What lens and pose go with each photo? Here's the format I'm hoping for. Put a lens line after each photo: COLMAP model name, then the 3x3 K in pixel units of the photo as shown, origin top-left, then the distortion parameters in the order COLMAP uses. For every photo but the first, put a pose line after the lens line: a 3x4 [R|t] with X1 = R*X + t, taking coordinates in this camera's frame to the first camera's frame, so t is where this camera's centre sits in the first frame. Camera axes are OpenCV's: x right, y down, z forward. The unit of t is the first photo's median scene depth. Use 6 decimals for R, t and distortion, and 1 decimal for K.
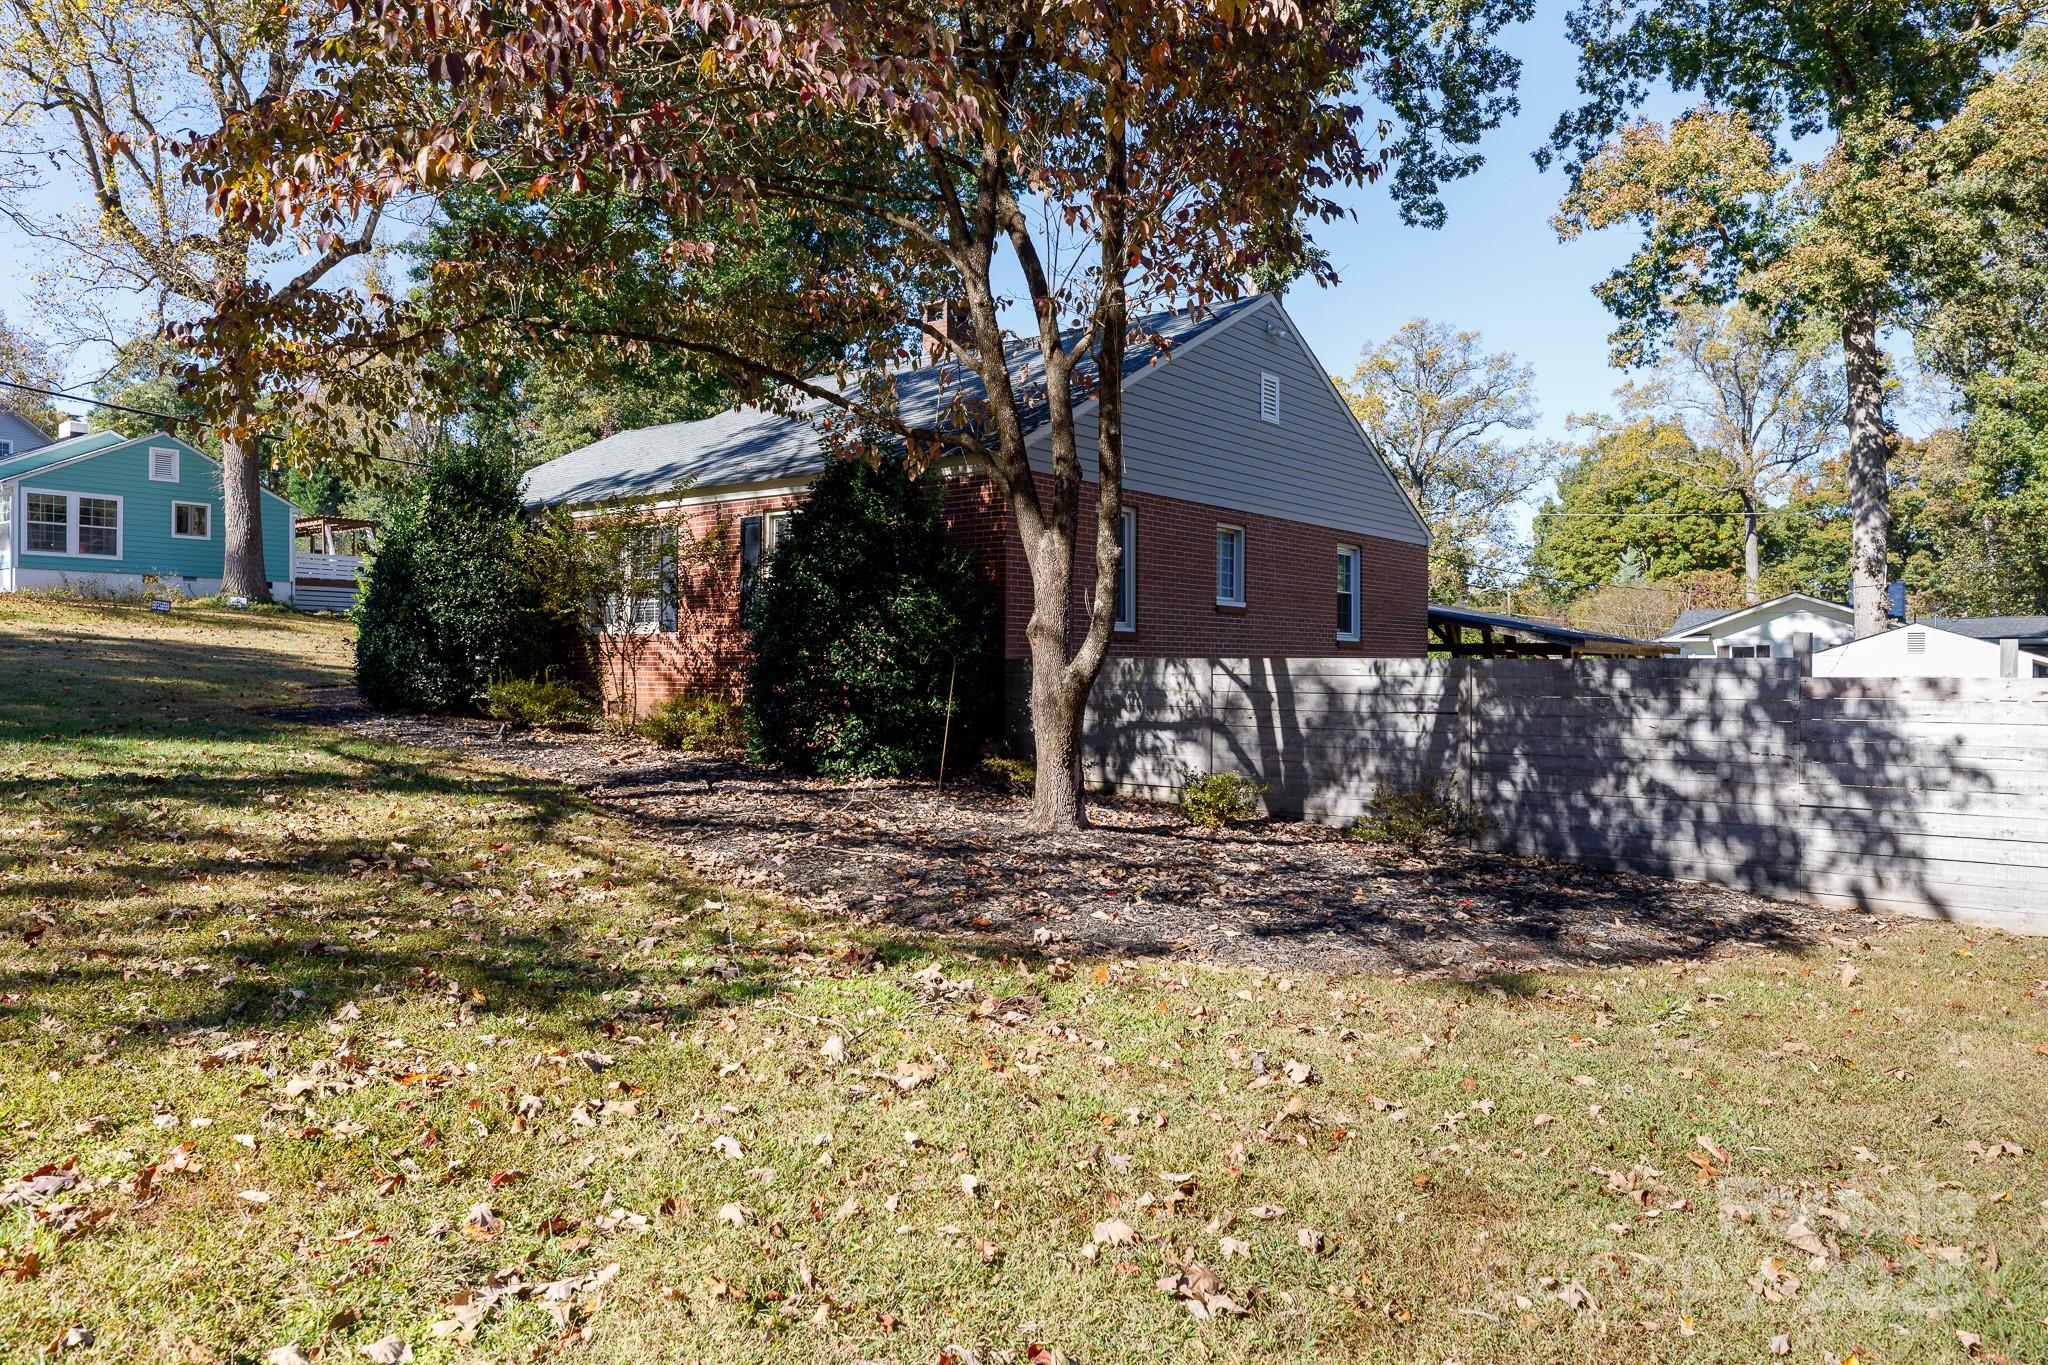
lens RADIAL K [[1380.5, 0, 1020.2], [0, 1380.5, 681.1], [0, 0, 1]] dist [0.020689, -0.000028]
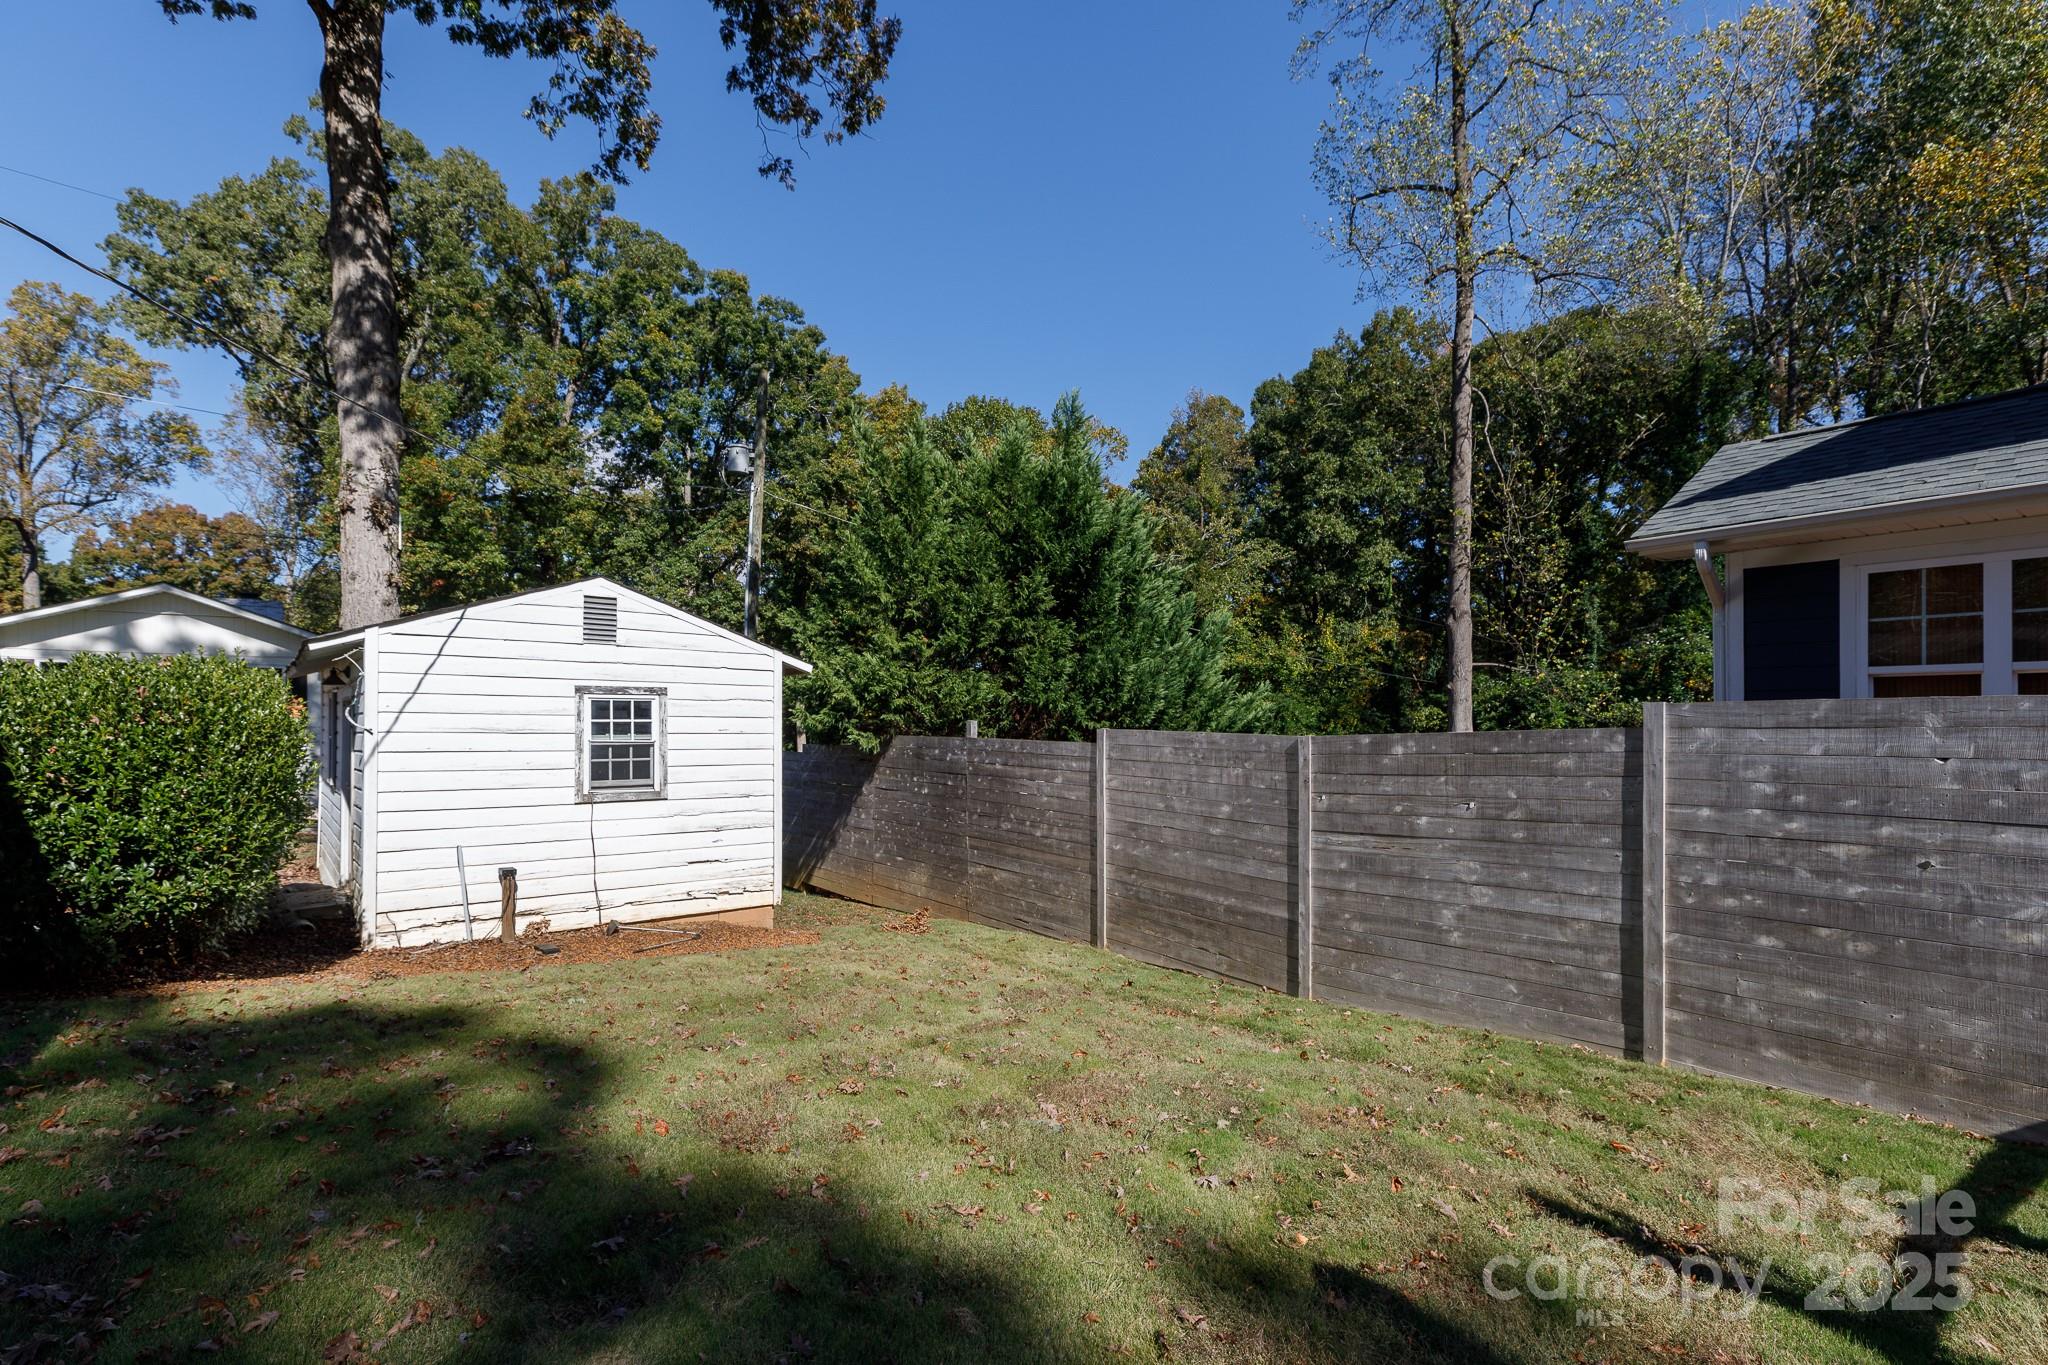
lens RADIAL K [[943.7, 0, 1018.2], [0, 943.7, 727.6], [0, 0, 1]] dist [0.004543, -0.000369]
pose [[0.266724, -0.001223, 0.963772, 0.437037], [0.003883, 0.999992, 0.000194, 0.012128], [-0.963765, 0.003691, 0.266726, 0.947516]]
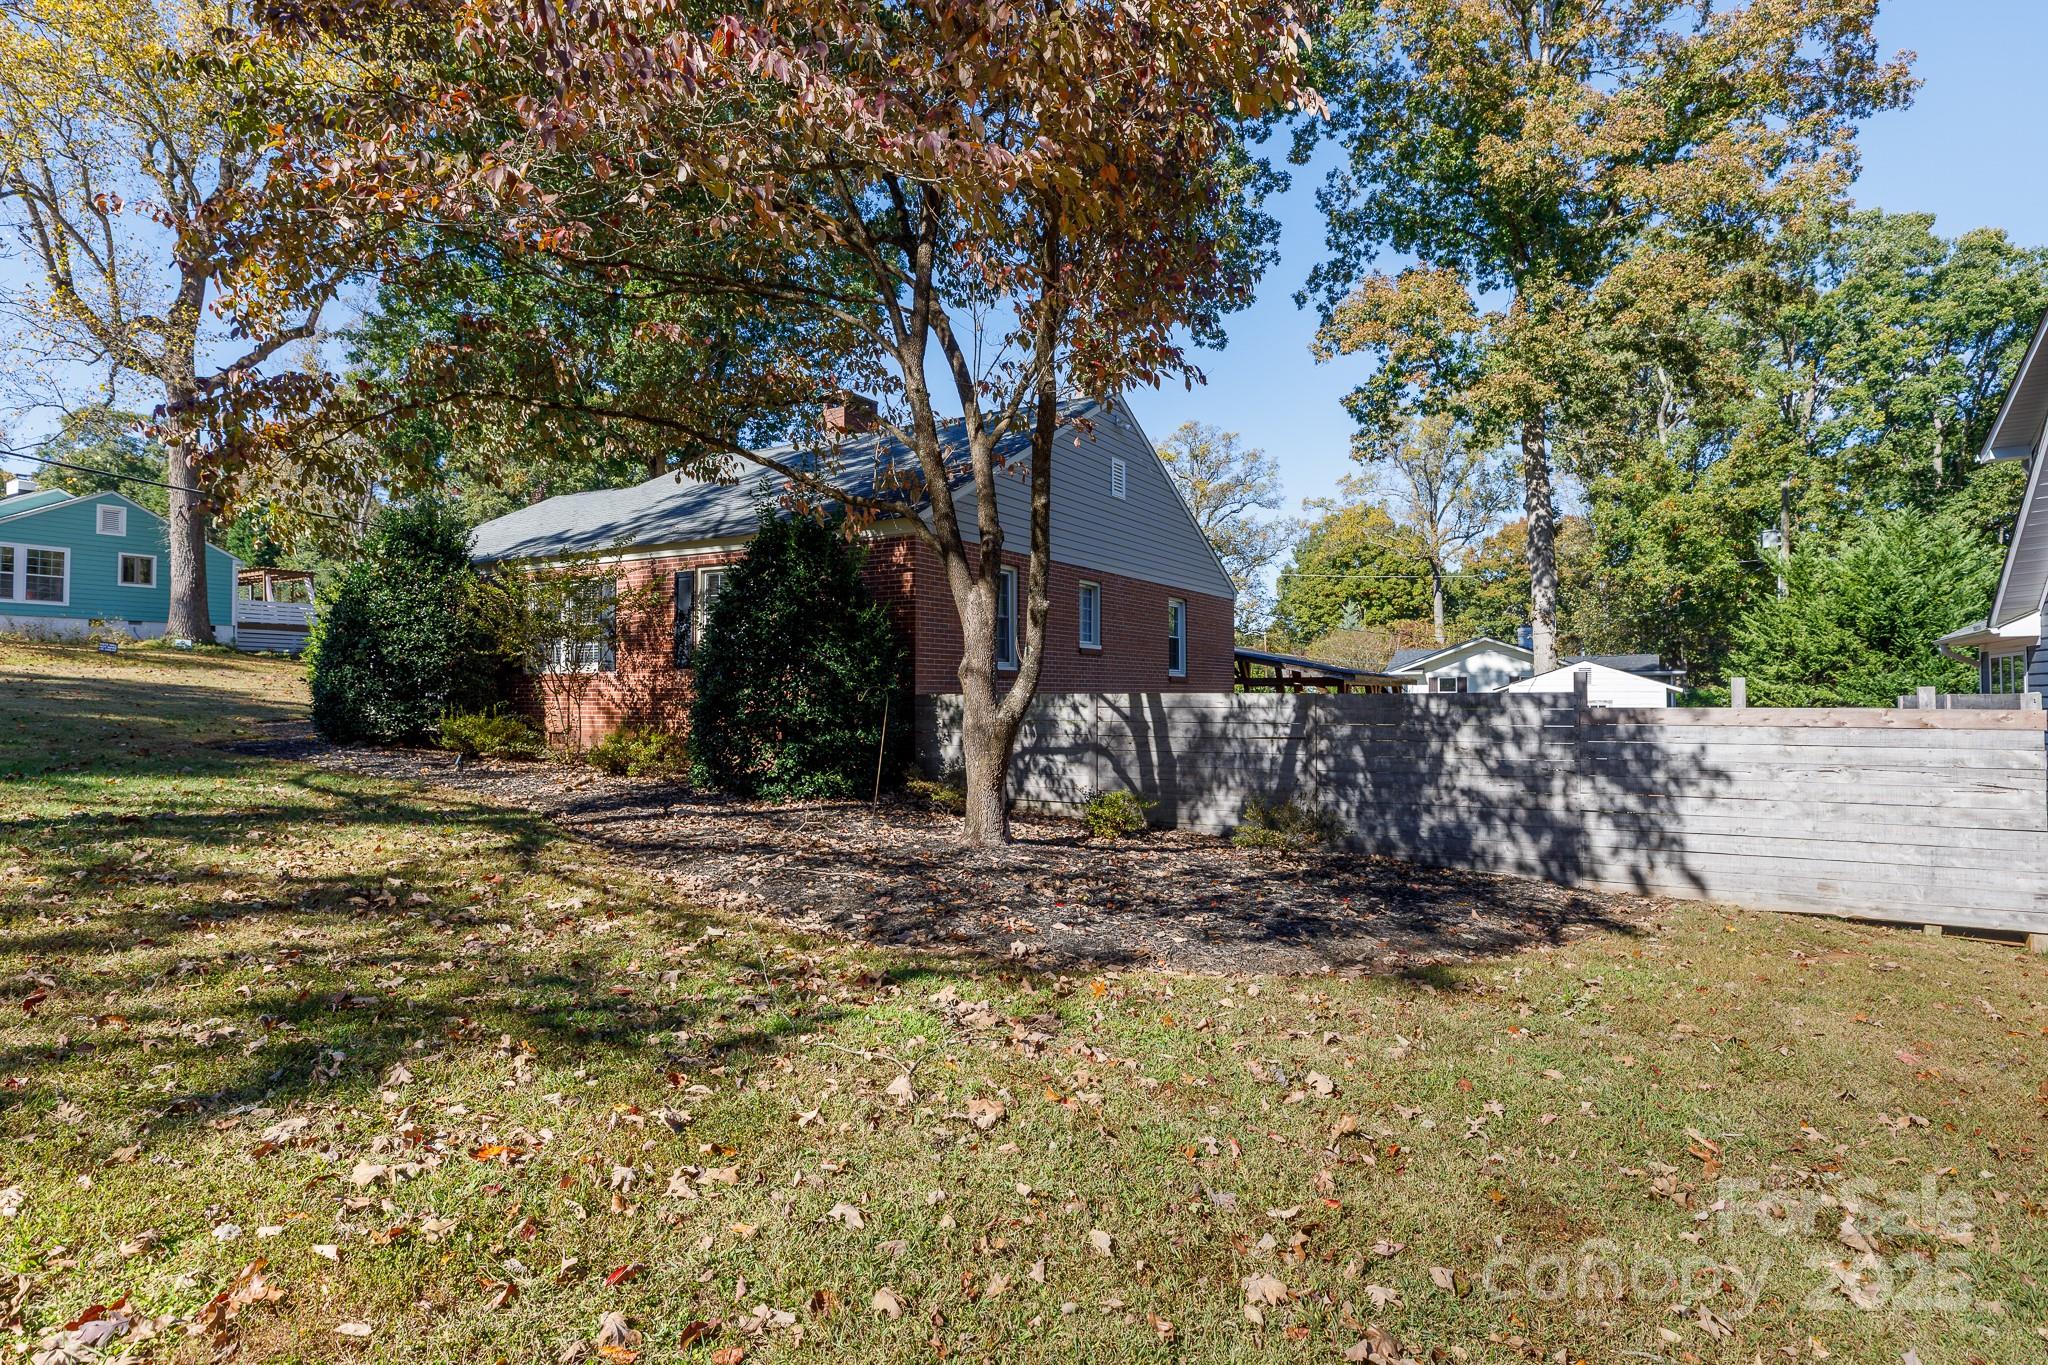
lens RADIAL K [[1115.9, 0, 1023.8], [0, 1115.9, 680.6], [0, 0, 1]] dist [0.005600, 0.001950]
pose [[0.990470, -0.004298, 0.137665, -0.041984], [0.007456, 0.999721, -0.022428, -0.004786], [-0.137530, 0.023240, 0.990225, 0.041895]]
